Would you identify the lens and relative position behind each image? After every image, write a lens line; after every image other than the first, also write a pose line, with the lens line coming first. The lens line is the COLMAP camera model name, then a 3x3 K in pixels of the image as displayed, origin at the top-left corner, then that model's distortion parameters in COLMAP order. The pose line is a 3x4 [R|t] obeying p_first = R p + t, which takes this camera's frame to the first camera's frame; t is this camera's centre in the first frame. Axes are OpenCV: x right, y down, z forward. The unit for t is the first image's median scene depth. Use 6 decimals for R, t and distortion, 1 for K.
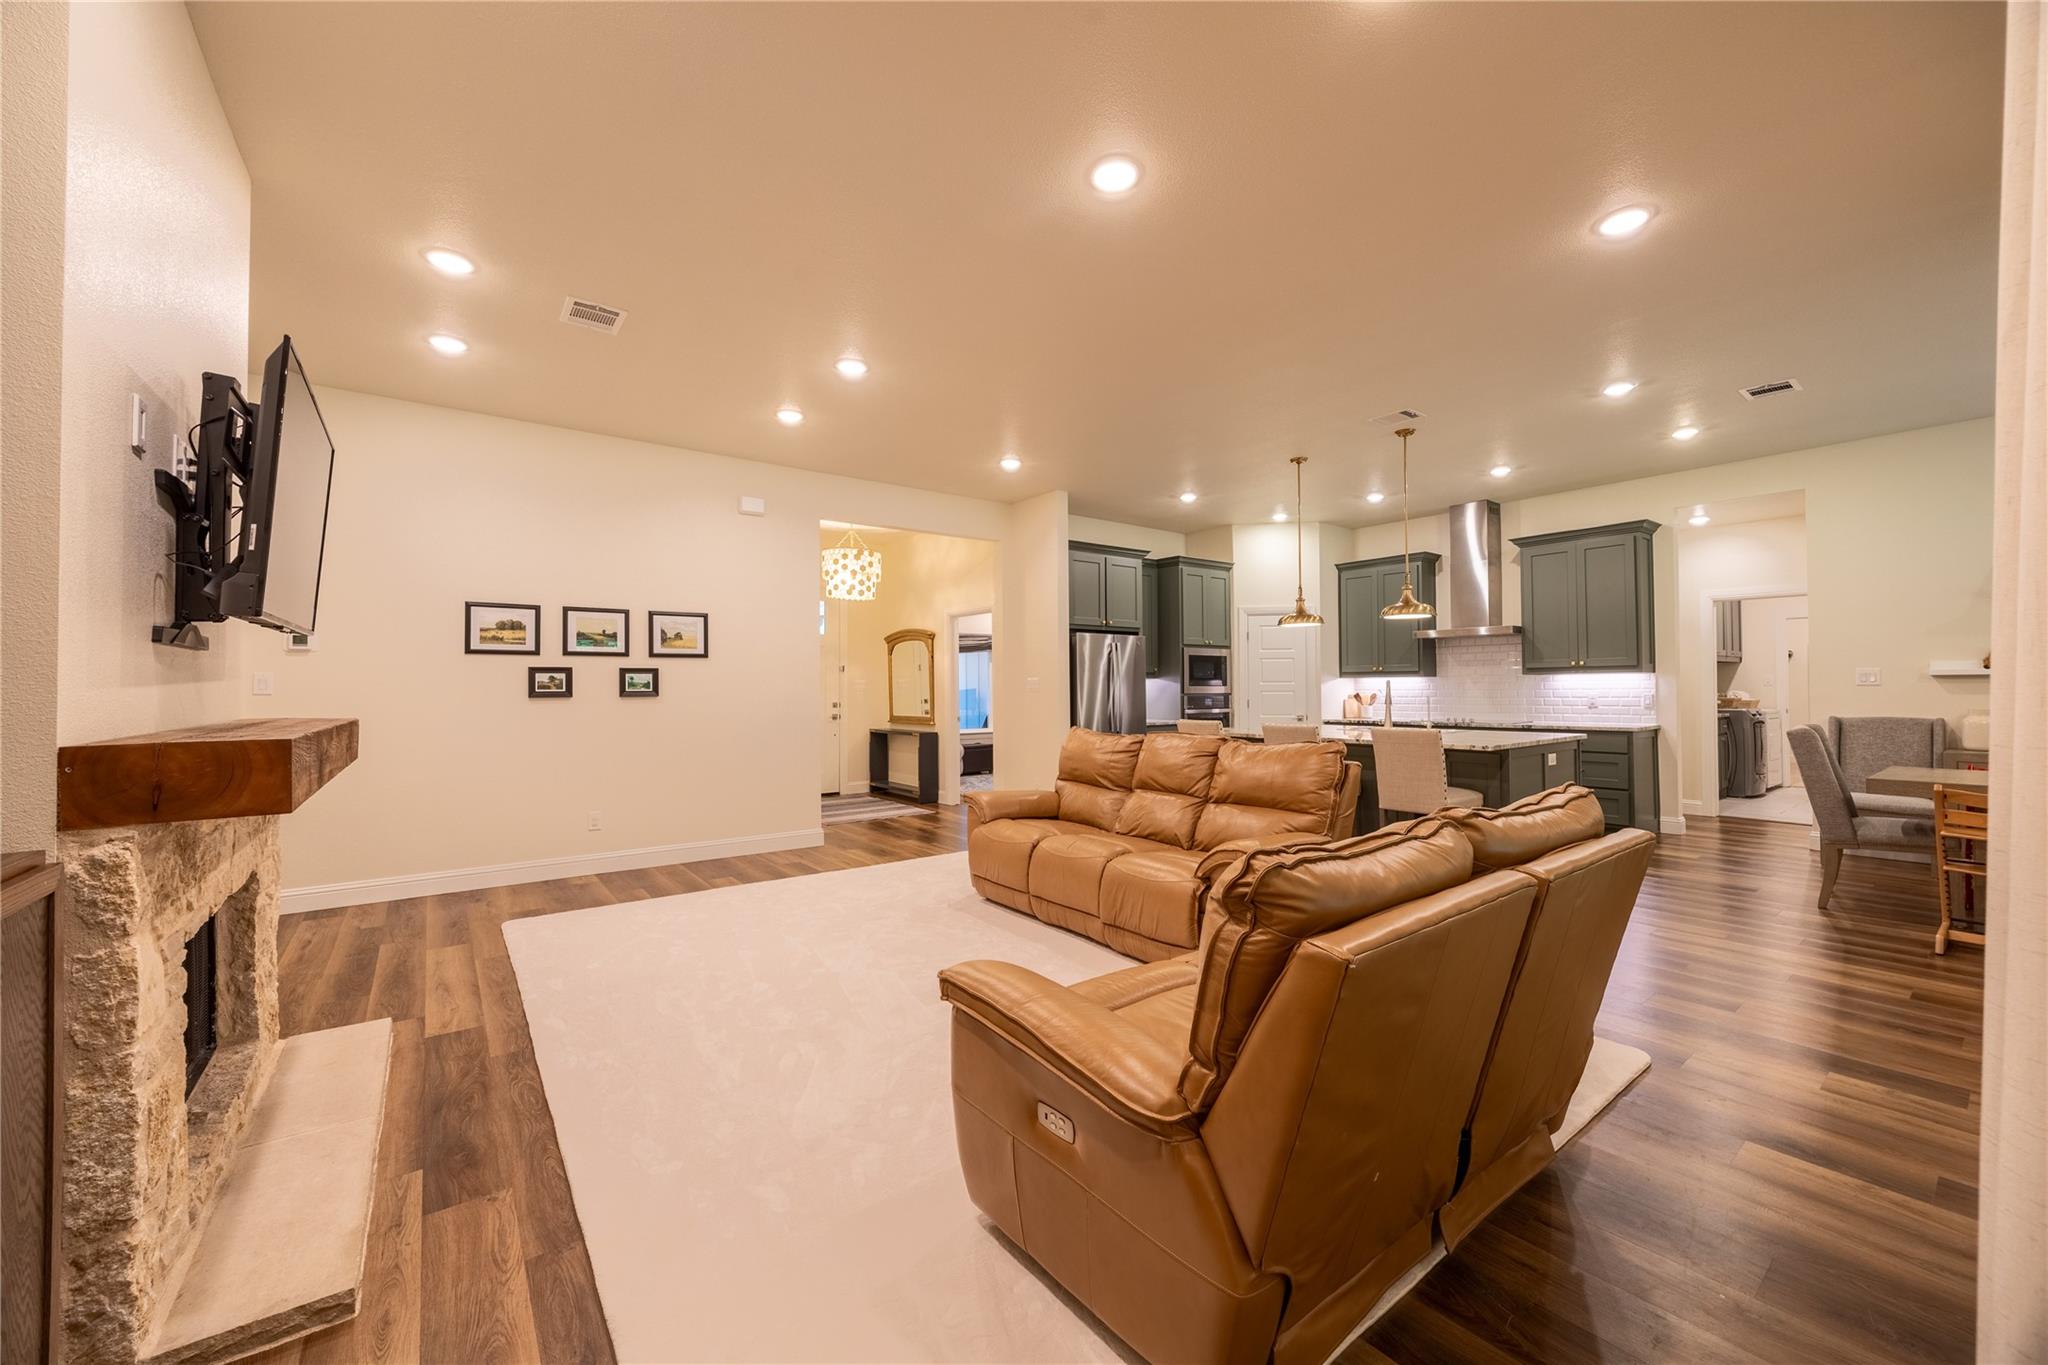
lens RADIAL K [[778.1, 0, 1023.7], [0, 778.1, 676.3], [0, 0, 1]] dist [-0.000613, -0.000326]
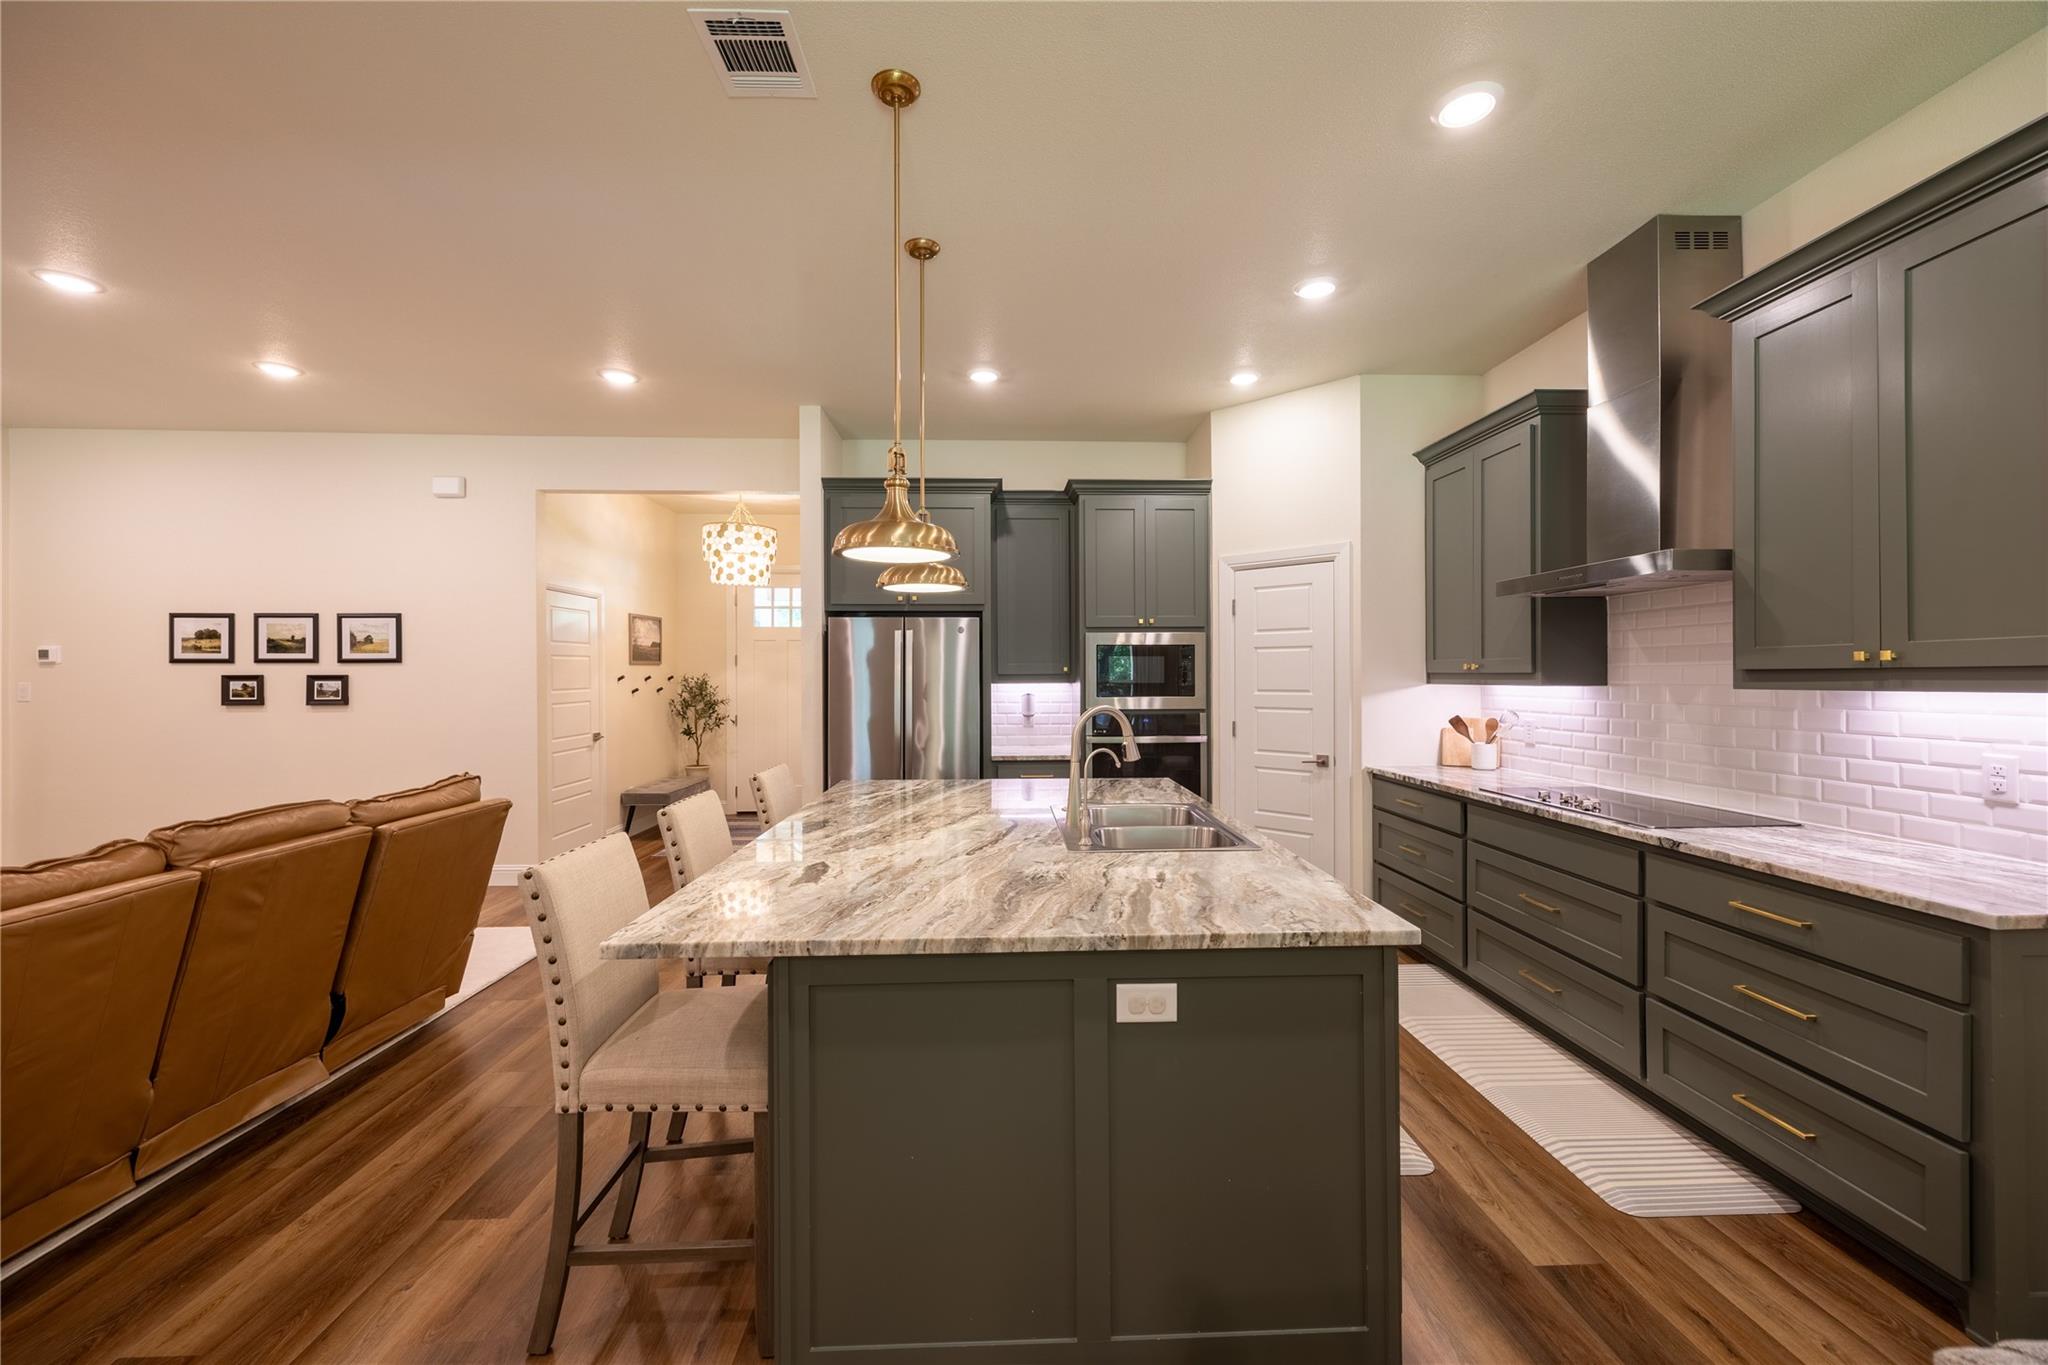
lens RADIAL K [[802.3, 0, 1026.3], [0, 802.3, 677.2], [0, 0, 1]] dist [0.003225, 0.000242]
pose [[0.823275, 0.004690, -0.567623, 0.748636], [0.005927, 0.999840, 0.016858, -0.019040], [0.567611, -0.017243, 0.823116, 0.671155]]
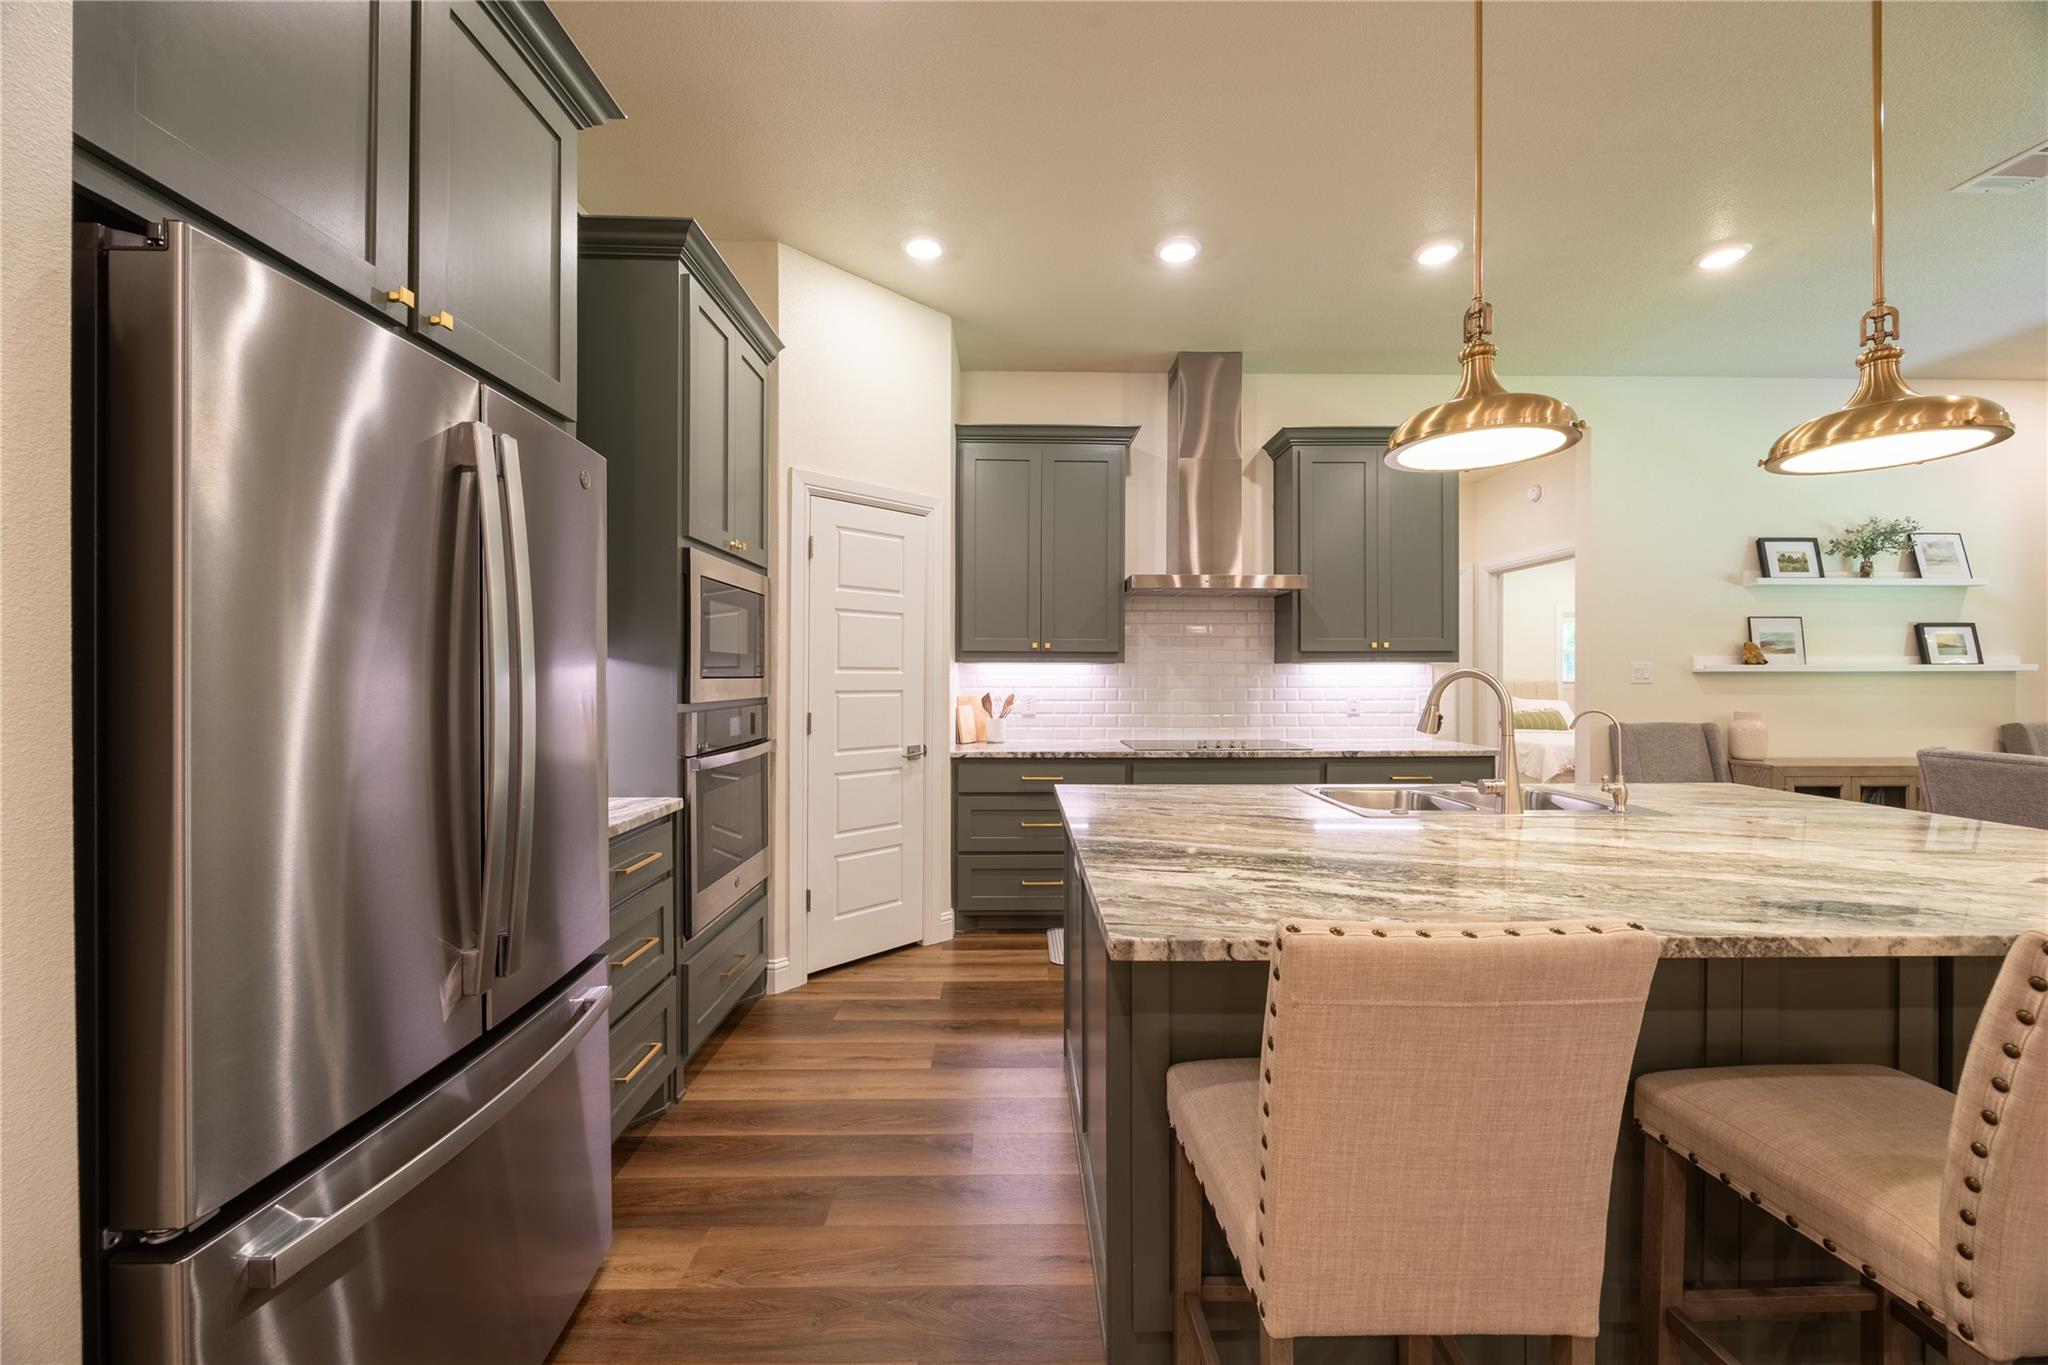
lens RADIAL K [[778.1, 0, 1023.7], [0, 778.1, 676.3], [0, 0, 1]] dist [-0.000613, -0.000326]
pose [[0.592912, 0.006757, 0.805239, 0.061692], [-0.016783, 0.999851, 0.003968, 0.012058], [-0.805092, -0.015867, 0.592937, 1.044098]]
